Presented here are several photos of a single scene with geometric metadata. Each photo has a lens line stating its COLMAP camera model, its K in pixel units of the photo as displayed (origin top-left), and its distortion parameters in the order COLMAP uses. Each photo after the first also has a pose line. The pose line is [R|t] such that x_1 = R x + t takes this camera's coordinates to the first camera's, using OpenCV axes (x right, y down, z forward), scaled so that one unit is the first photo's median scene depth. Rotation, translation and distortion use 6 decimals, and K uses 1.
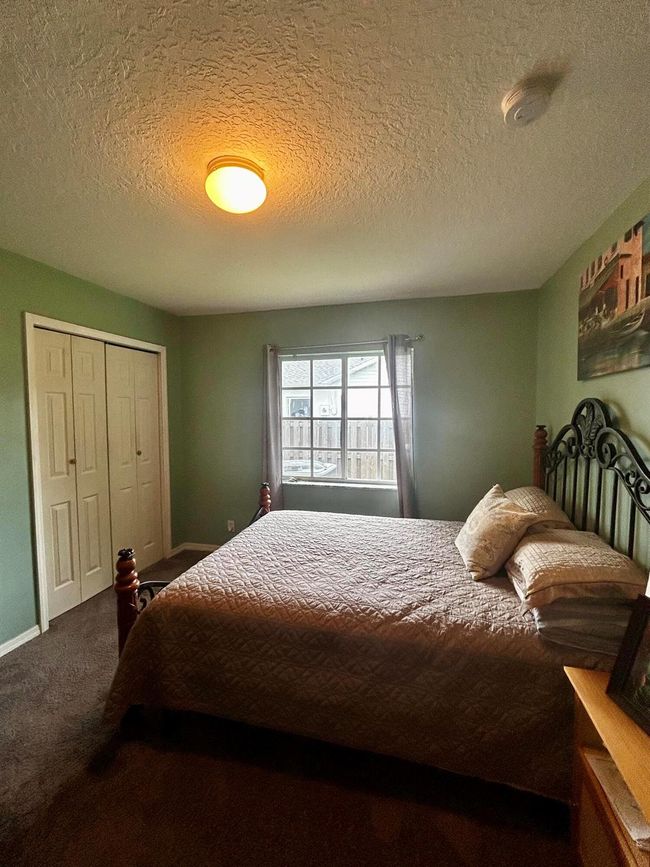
lens RADIAL K [[353.2, 0, 325.0], [0, 353.2, 433.5], [0, 0, 1]] dist [0.000191, -0.000744]
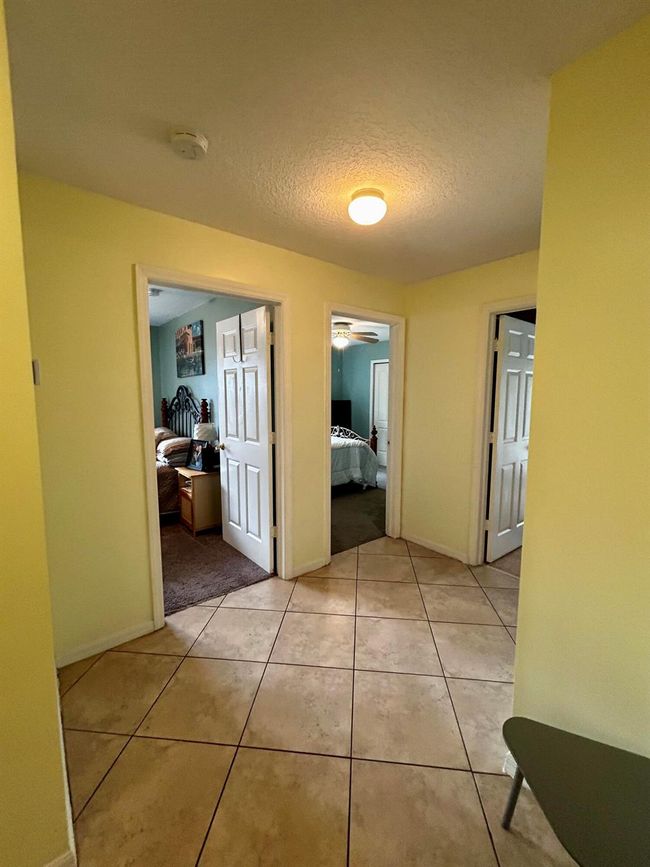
lens RADIAL K [[353.2, 0, 325.0], [0, 353.2, 433.5], [0, 0, 1]] dist [0.000191, -0.000744]
pose [[0.564240, -0.075260, 0.822174, -0.677220], [0.037783, 0.997147, 0.065347, 0.101856], [-0.824746, -0.005807, 0.565474, -1.121566]]
